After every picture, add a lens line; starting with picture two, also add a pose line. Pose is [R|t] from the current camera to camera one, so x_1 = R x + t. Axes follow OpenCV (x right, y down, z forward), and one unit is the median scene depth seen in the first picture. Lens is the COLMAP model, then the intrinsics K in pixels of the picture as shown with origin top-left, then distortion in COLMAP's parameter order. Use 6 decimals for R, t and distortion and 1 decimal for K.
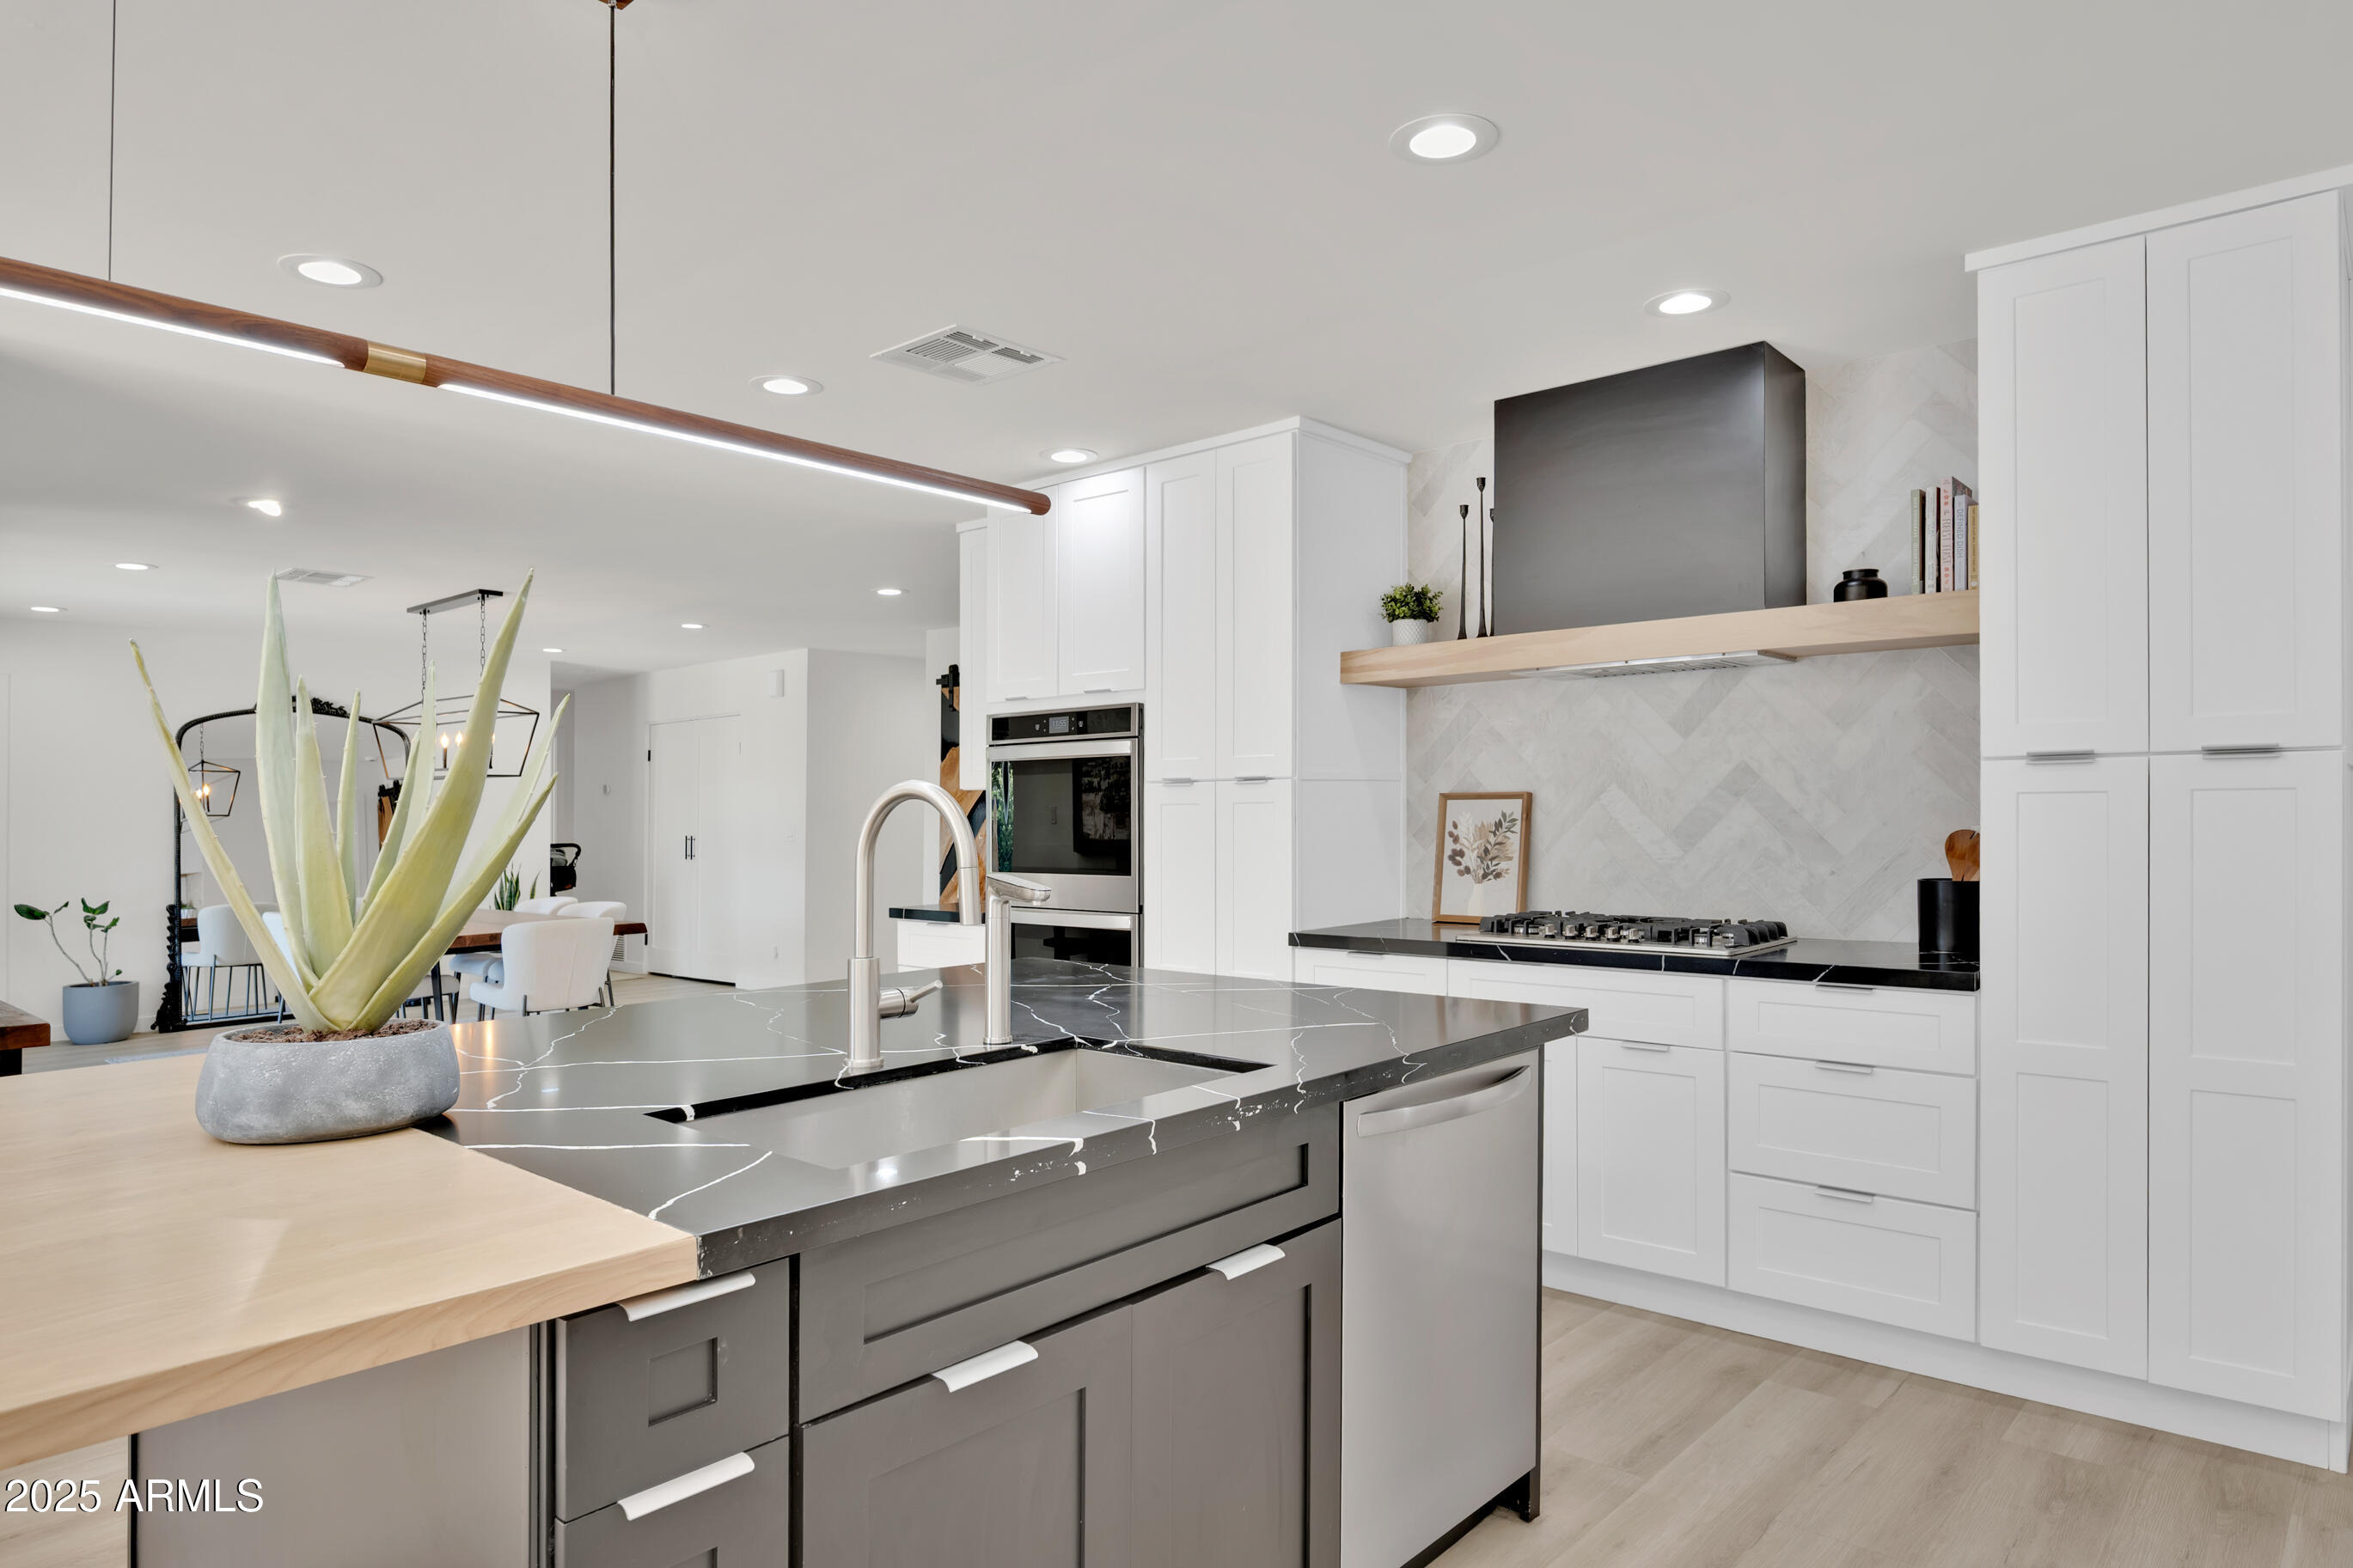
lens RADIAL K [[1405.7, 0, 1173.1], [0, 1405.7, 818.6], [0, 0, 1]] dist [0.002883, 0.000871]
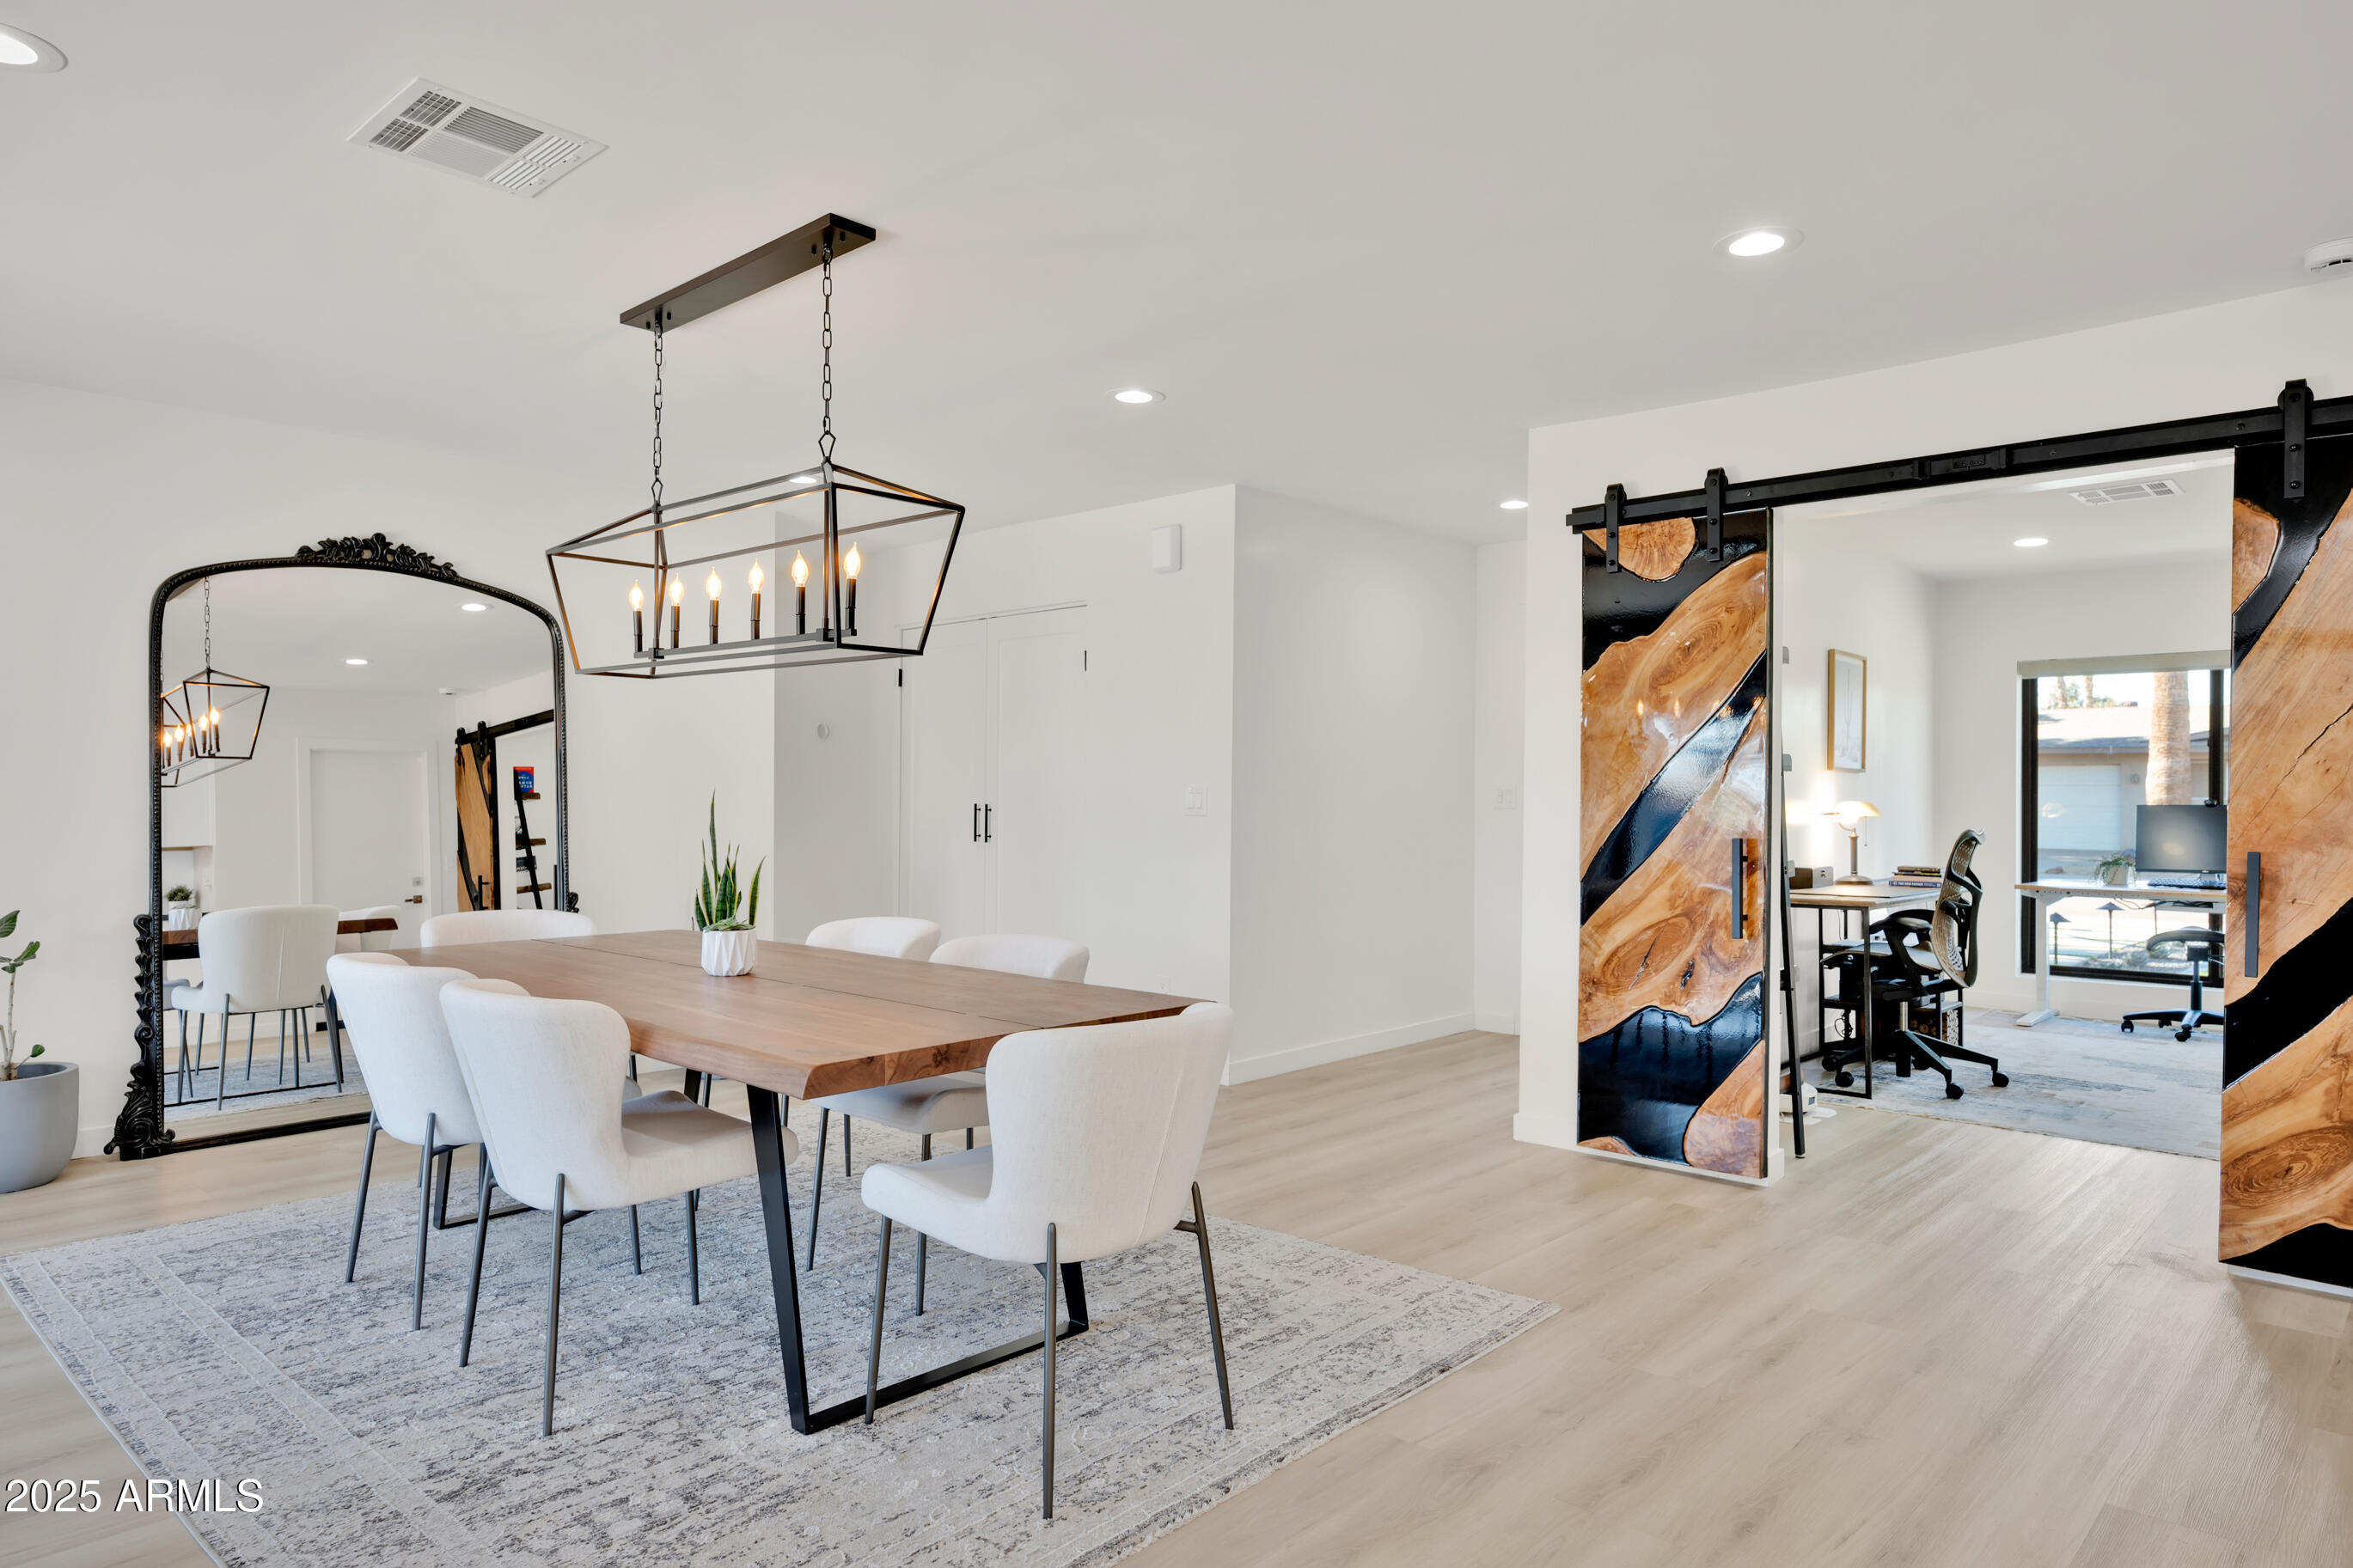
lens RADIAL K [[1421.8, 0, 1187.6], [0, 1421.8, 833.1], [0, 0, 1]] dist [-0.002456, -0.000257]
pose [[0.999837, 0.016186, -0.008048, -0.650736], [-0.015985, 0.999573, 0.024467, 0.022021], [0.008441, -0.024335, 0.999668, 0.971586]]
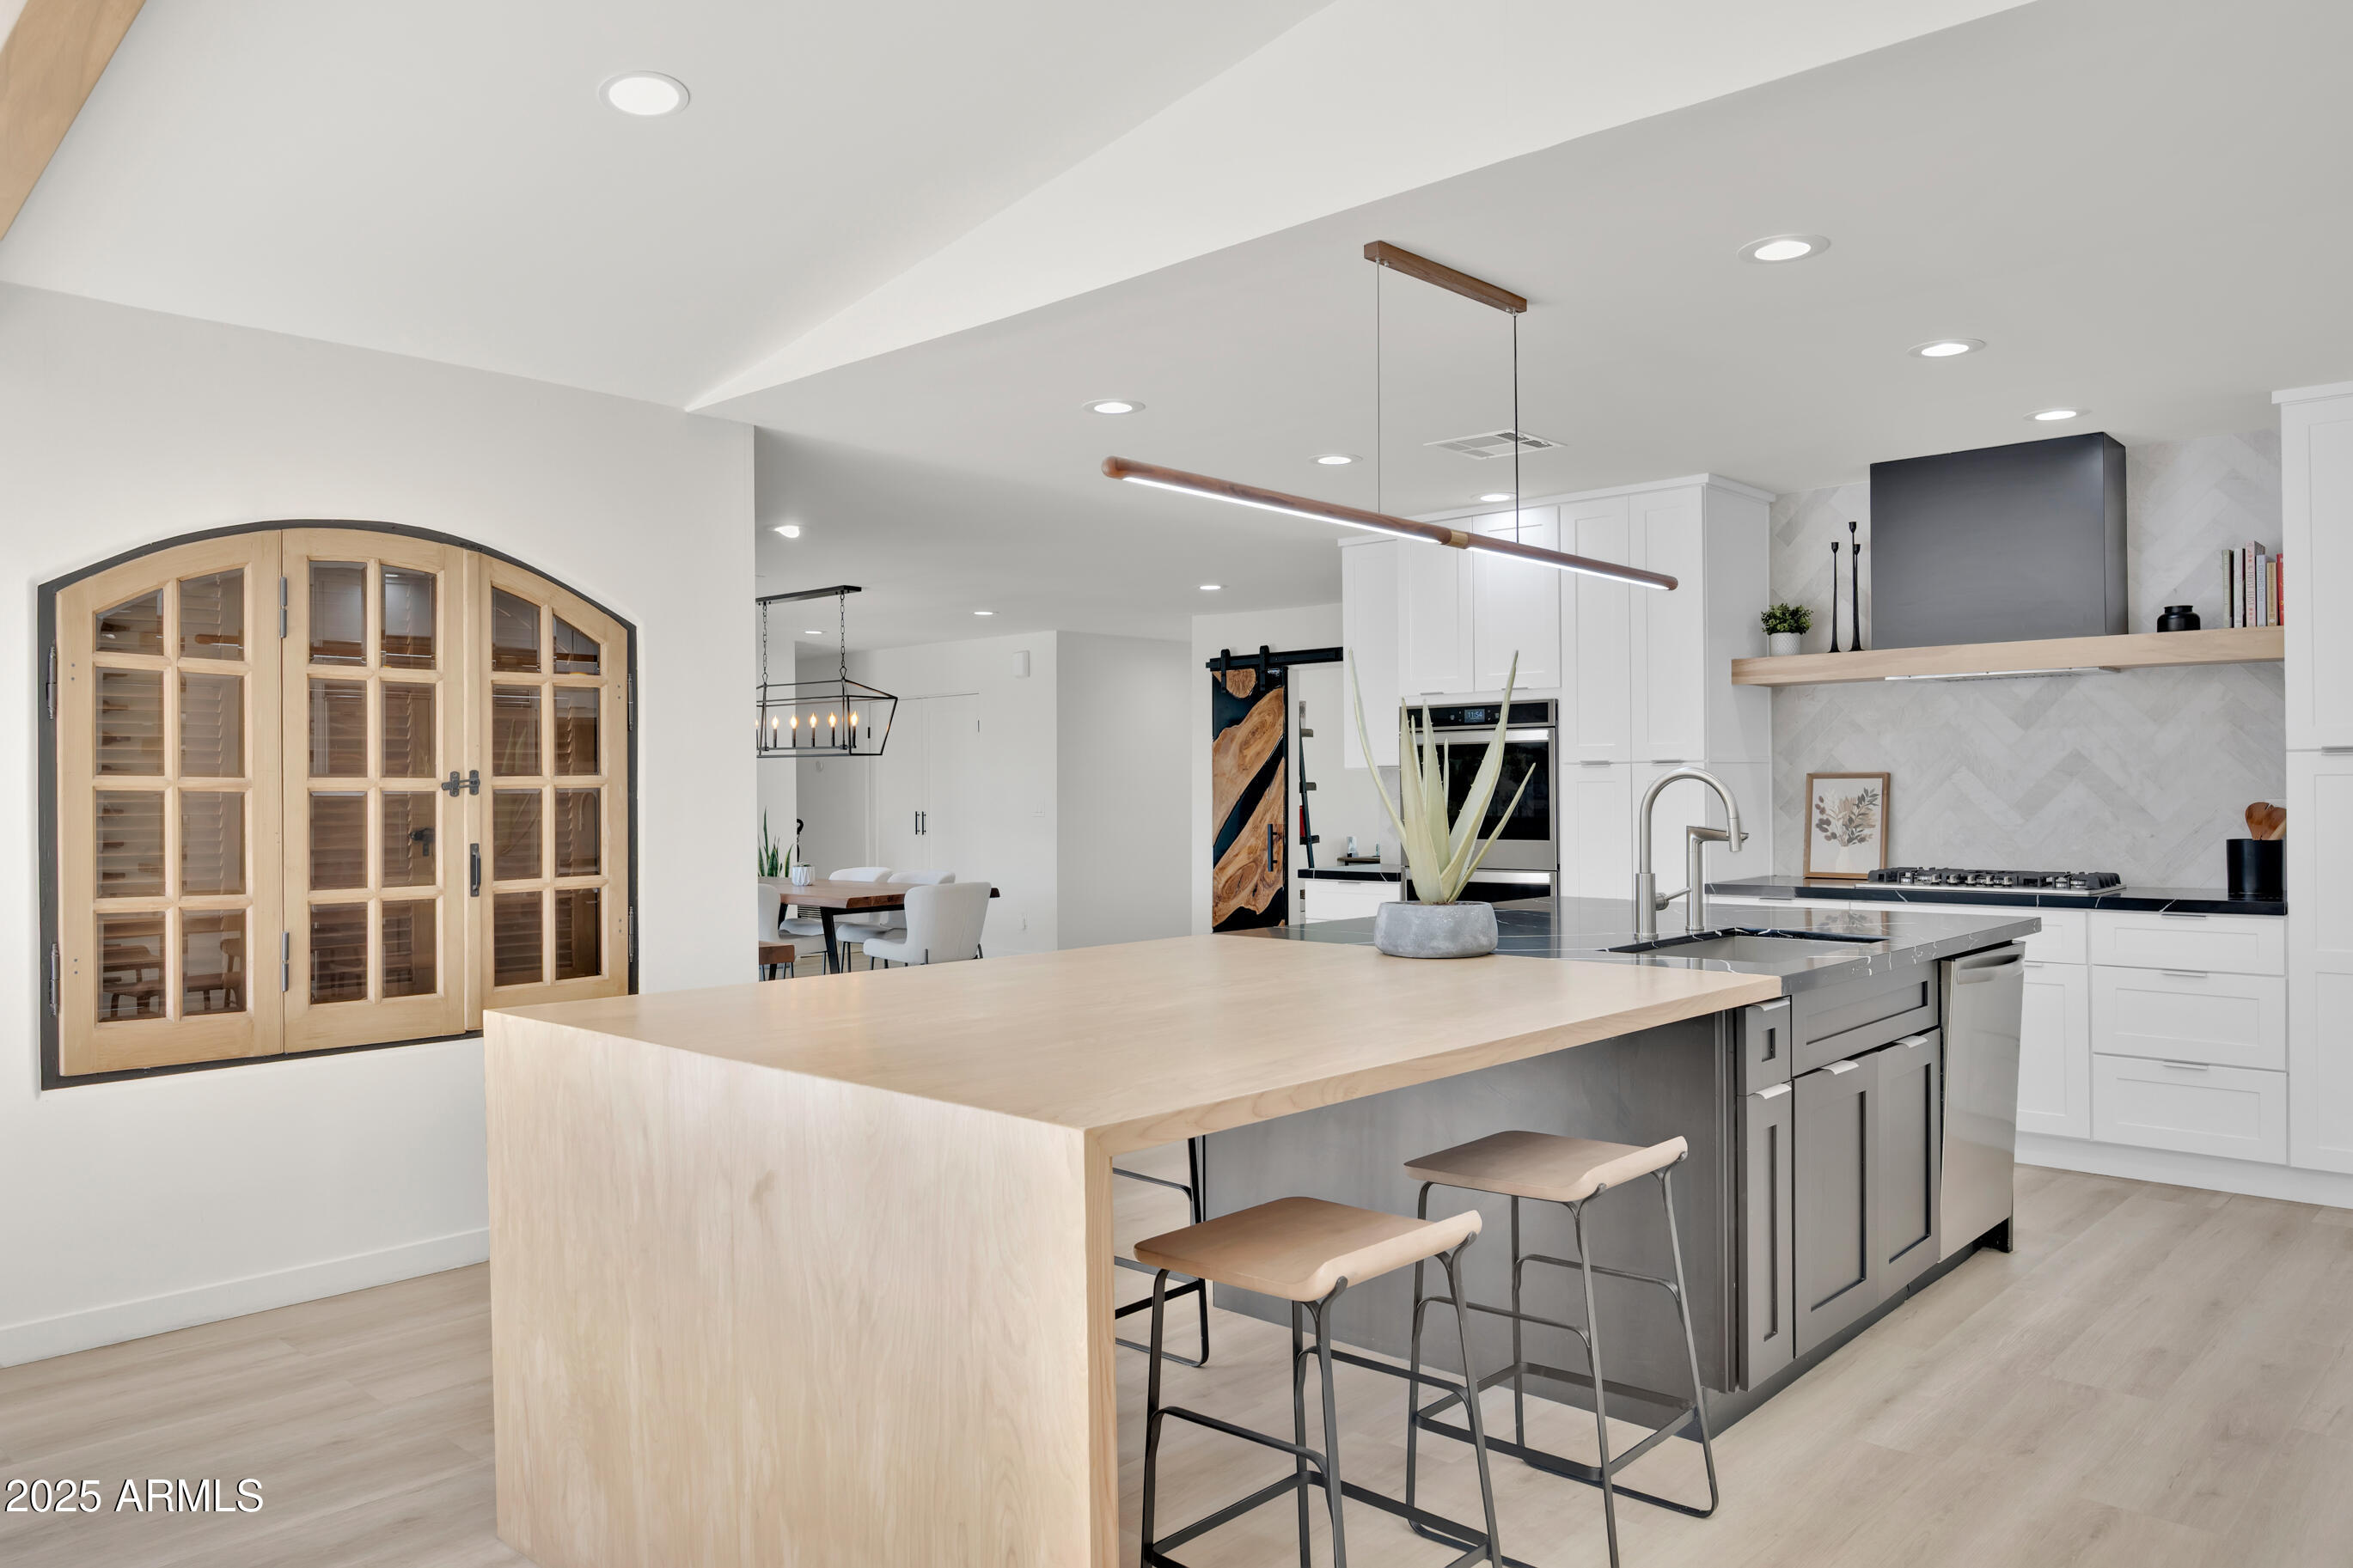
lens RADIAL K [[1614.0, 0, 1173.6], [0, 1614.0, 780.6], [0, 0, 1]] dist [0.000317, 0.002287]
pose [[0.999835, 0.002615, -0.017972, -0.363785], [-0.002808, 0.999939, -0.010719, 0.005374], [0.017943, 0.010768, 0.999781, -0.452395]]
